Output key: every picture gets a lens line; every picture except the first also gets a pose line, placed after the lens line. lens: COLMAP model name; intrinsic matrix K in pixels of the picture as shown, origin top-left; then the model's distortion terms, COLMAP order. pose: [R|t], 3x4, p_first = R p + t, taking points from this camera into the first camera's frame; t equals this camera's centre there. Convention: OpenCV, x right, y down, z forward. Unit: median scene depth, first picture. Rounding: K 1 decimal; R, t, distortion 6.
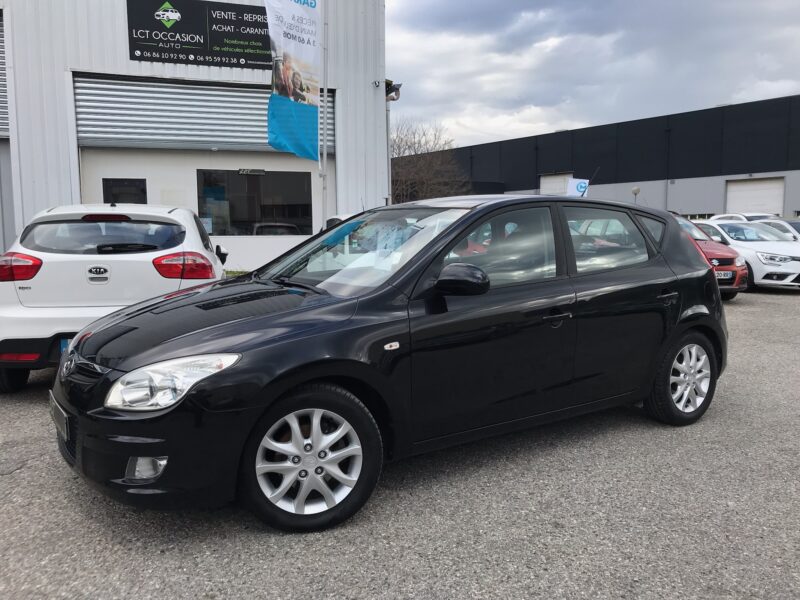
lens RADIAL K [[651.9, 0, 394.1], [0, 651.9, 299.9], [0, 0, 1]] dist [0.032848, -0.018276]
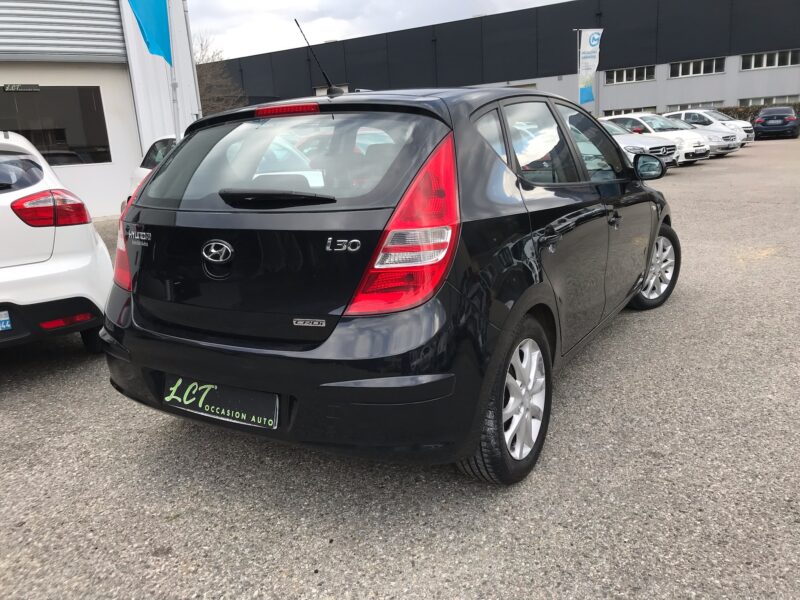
lens RADIAL K [[651.9, 0, 394.9], [0, 651.9, 293.1], [0, 0, 1]] dist [0.032848, -0.018276]
pose [[0.940246, -0.126205, 0.316242, -0.217166], [0.089828, 0.987809, 0.127138, -0.018277], [-0.328432, -0.091134, 0.940121, 0.168207]]
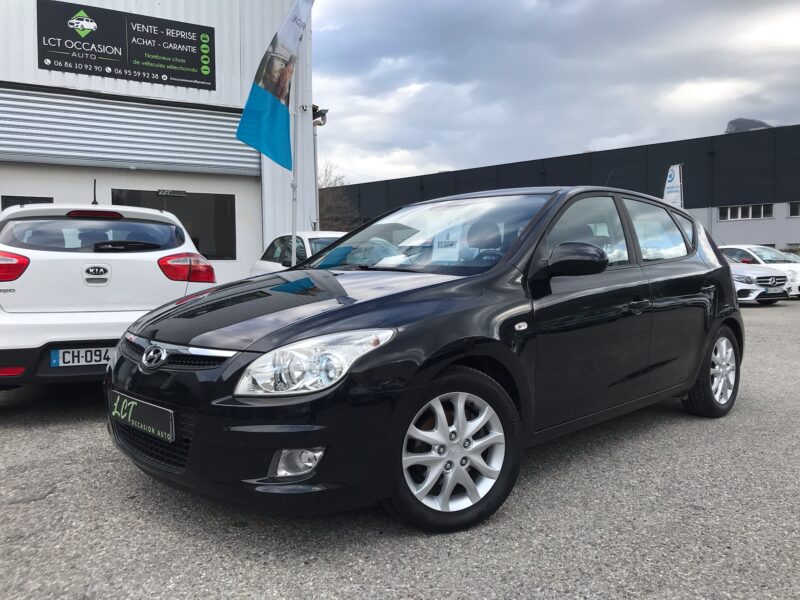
lens RADIAL K [[651.9, 0, 395.2], [0, 651.9, 297.2], [0, 0, 1]] dist [0.032848, -0.018276]
pose [[0.983274, -0.008537, 0.181934, -0.218942], [0.019768, 0.998002, -0.060008, 0.051386], [-0.181059, 0.062601, 0.981478, 0.068471]]
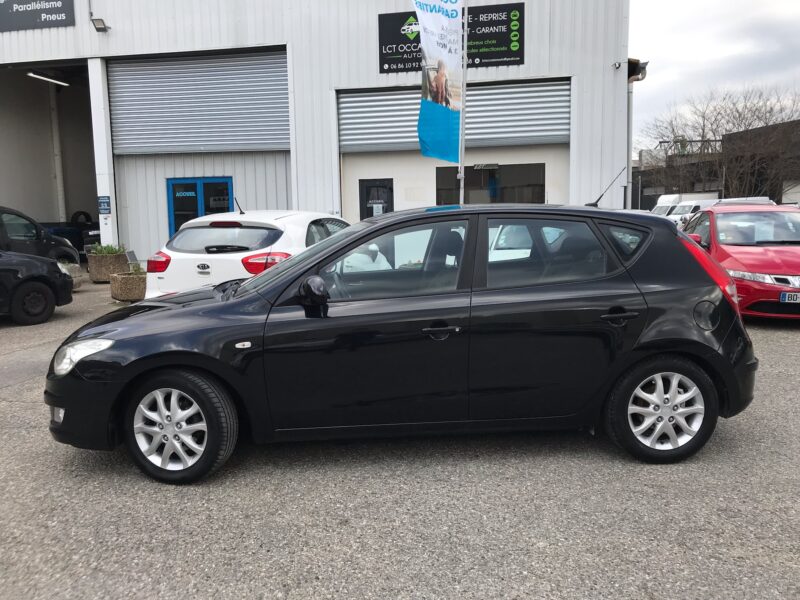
lens RADIAL K [[651.9, 0, 391.7], [0, 651.9, 297.6], [0, 0, 1]] dist [0.032848, -0.018276]
pose [[0.871258, 0.051917, -0.488072, 0.503779], [-0.042269, 0.998632, 0.030770, -0.038949], [0.489002, -0.006178, 0.872261, 0.059056]]
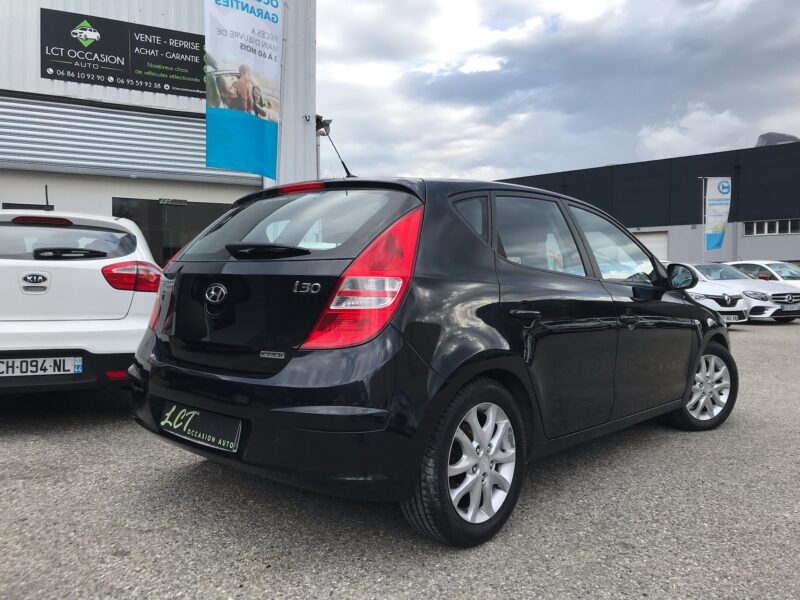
lens RADIAL K [[651.9, 0, 394.9], [0, 651.9, 300.1], [0, 0, 1]] dist [0.032848, -0.018276]
pose [[0.989090, 0.007330, 0.147128, -0.115453], [0.003678, 0.997221, -0.074403, 0.048653], [-0.147265, 0.074133, 0.986315, 0.093526]]
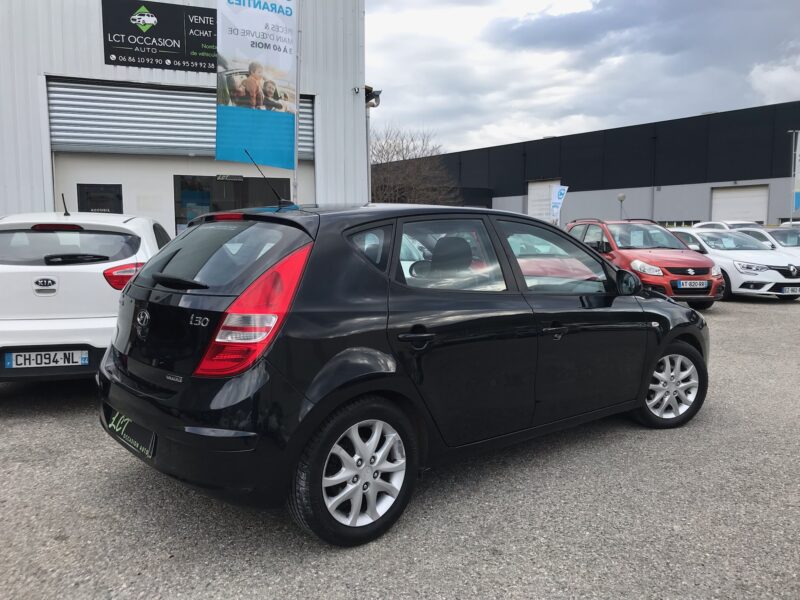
lens RADIAL K [[651.9, 0, 393.8], [0, 651.9, 300.1], [0, 0, 1]] dist [0.032848, -0.018276]
pose [[0.999894, 0.002723, 0.014316, 0.051398], [-0.002624, 0.999972, -0.006979, -0.012856], [-0.014335, 0.006940, 0.999873, 0.019647]]
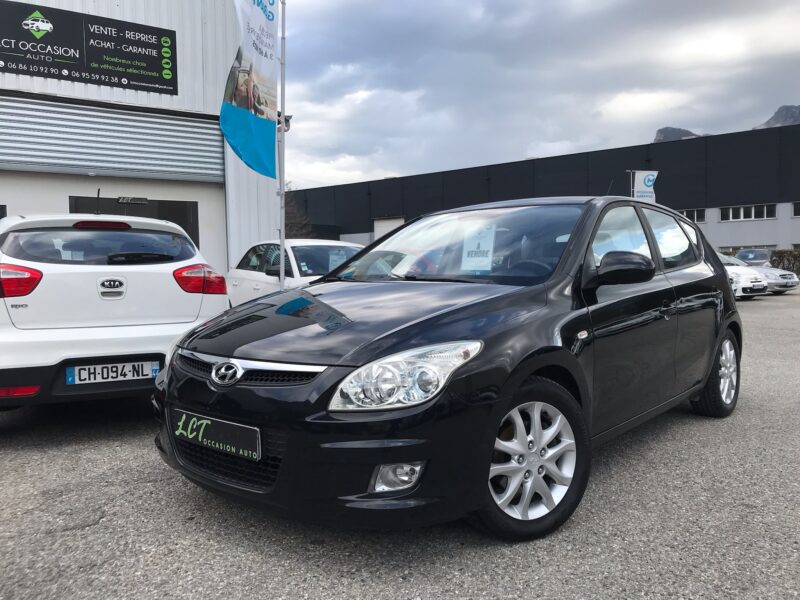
lens RADIAL K [[651.9, 0, 395.4], [0, 651.9, 297.2], [0, 0, 1]] dist [0.032848, -0.018276]
pose [[0.963832, -0.020526, 0.265717, -0.324822], [0.039360, 0.997060, -0.065749, 0.042783], [-0.263587, 0.073830, 0.961806, 0.090608]]
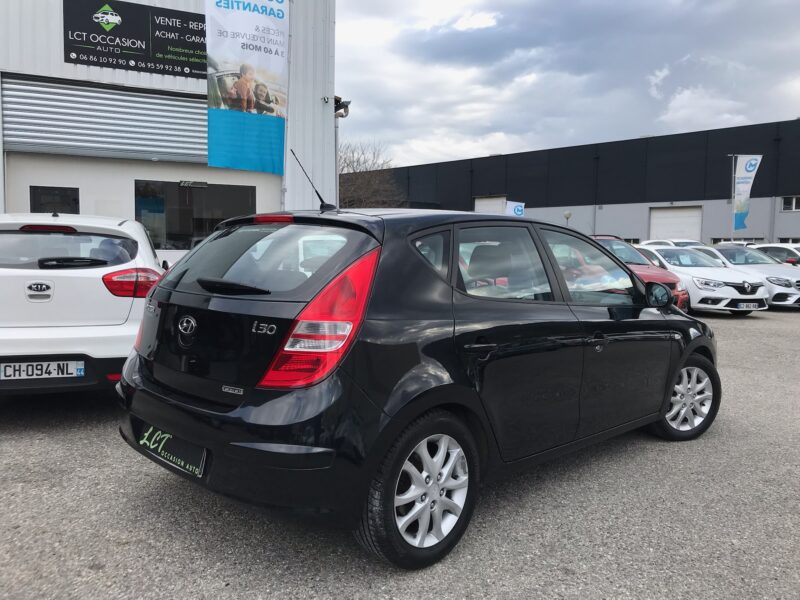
lens RADIAL K [[651.9, 0, 394.5], [0, 651.9, 298.4], [0, 0, 1]] dist [0.032848, -0.018276]
pose [[0.994675, 0.014623, 0.102022, -0.058309], [-0.011600, 0.999478, -0.030168, -0.007615], [-0.102410, 0.028824, 0.994325, 0.053737]]
